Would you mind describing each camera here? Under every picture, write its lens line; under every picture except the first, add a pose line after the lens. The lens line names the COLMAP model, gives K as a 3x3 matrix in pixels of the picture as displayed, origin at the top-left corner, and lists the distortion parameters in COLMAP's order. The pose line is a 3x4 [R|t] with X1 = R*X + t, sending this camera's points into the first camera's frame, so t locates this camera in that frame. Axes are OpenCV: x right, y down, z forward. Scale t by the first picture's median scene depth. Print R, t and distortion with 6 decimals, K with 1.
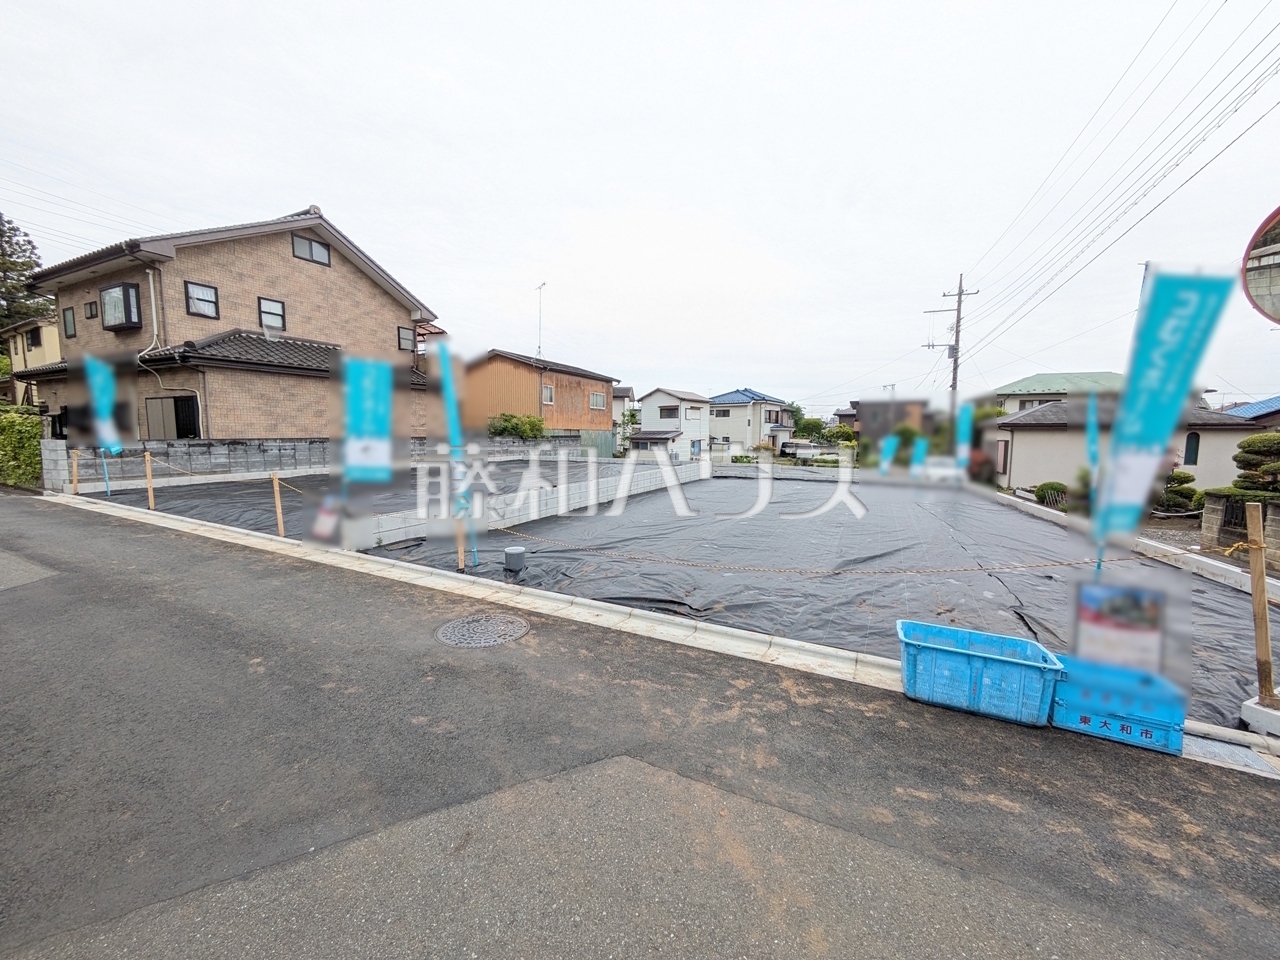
lens RADIAL K [[508.4, 0, 638.0], [0, 508.4, 481.9], [0, 0, 1]] dist [0.006479, 0.000043]
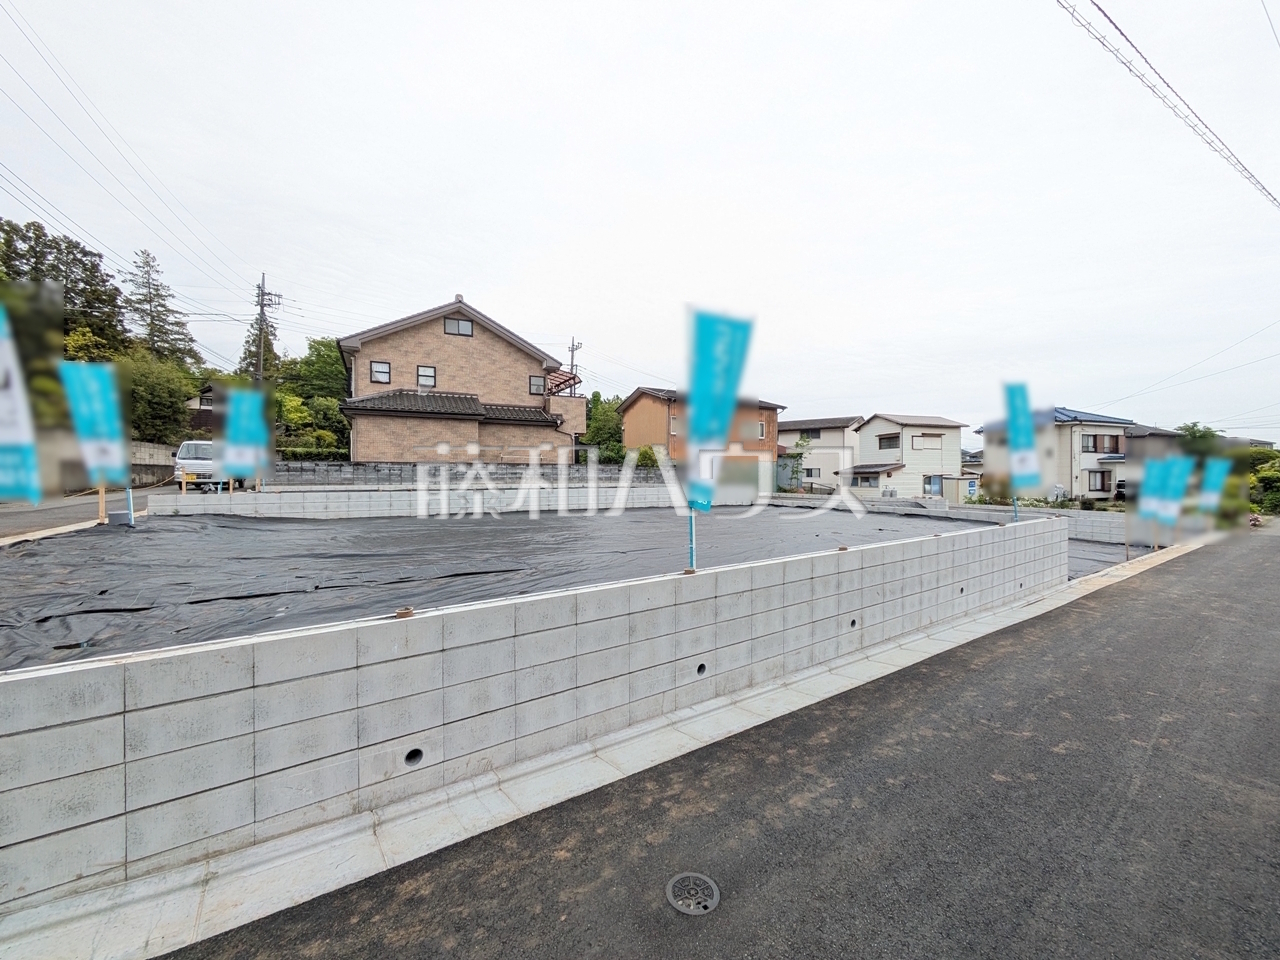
lens RADIAL K [[508.4, 0, 641.2], [0, 508.4, 479.6], [0, 0, 1]] dist [0.006479, 0.000043]
pose [[0.808942, 0.001328, -0.587887, 0.546329], [-0.054859, 0.995805, -0.073237, 0.022039], [0.585323, 0.091495, 0.805621, 0.230668]]
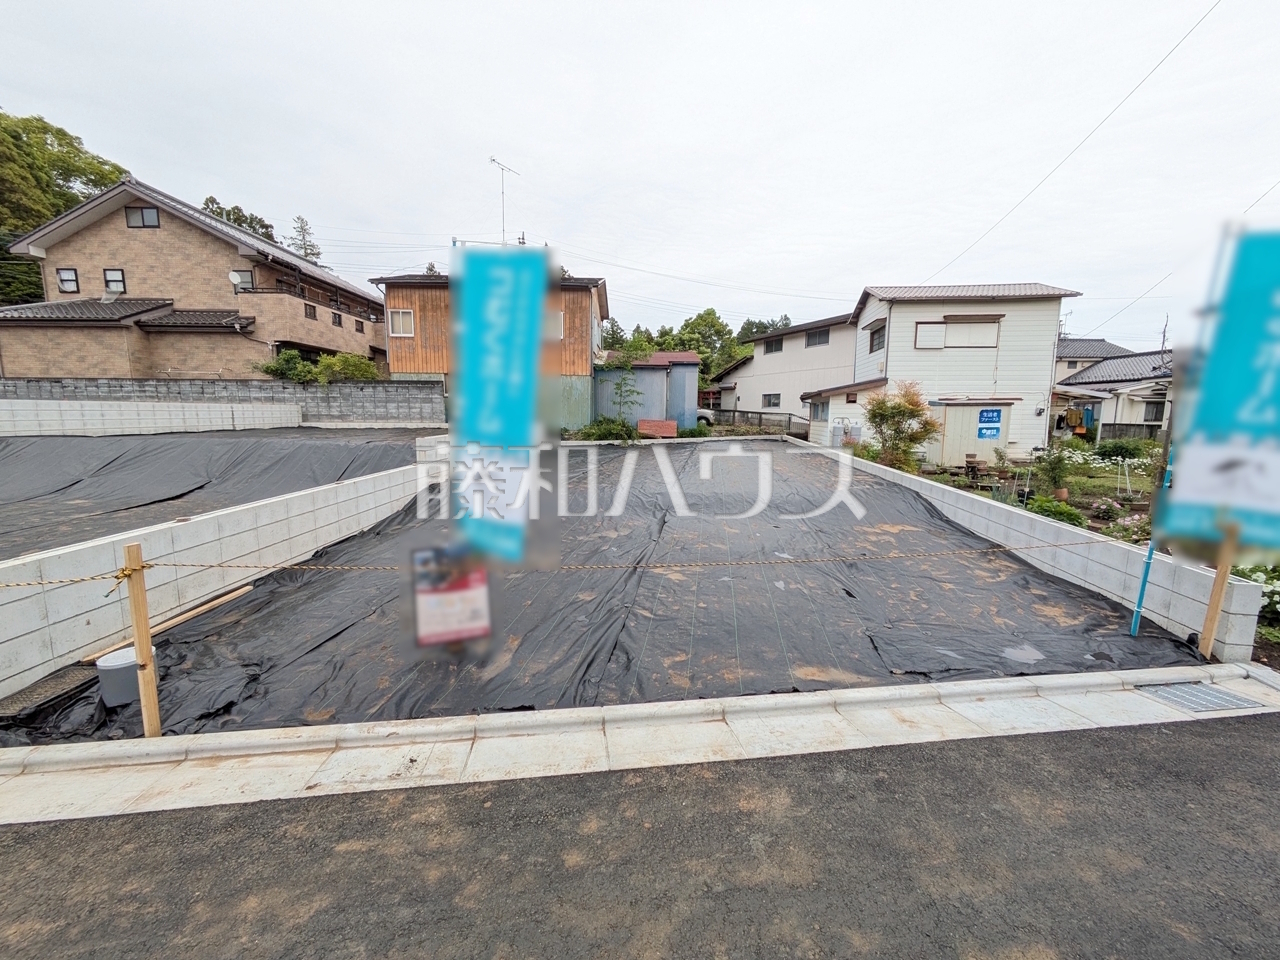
lens RADIAL K [[508.4, 0, 638.6], [0, 508.4, 477.7], [0, 0, 1]] dist [0.006479, 0.000043]
pose [[0.442483, 0.116382, -0.889193, 0.938357], [-0.094017, 0.992099, 0.083066, -0.075046], [0.891835, 0.046844, 0.449928, 1.497471]]
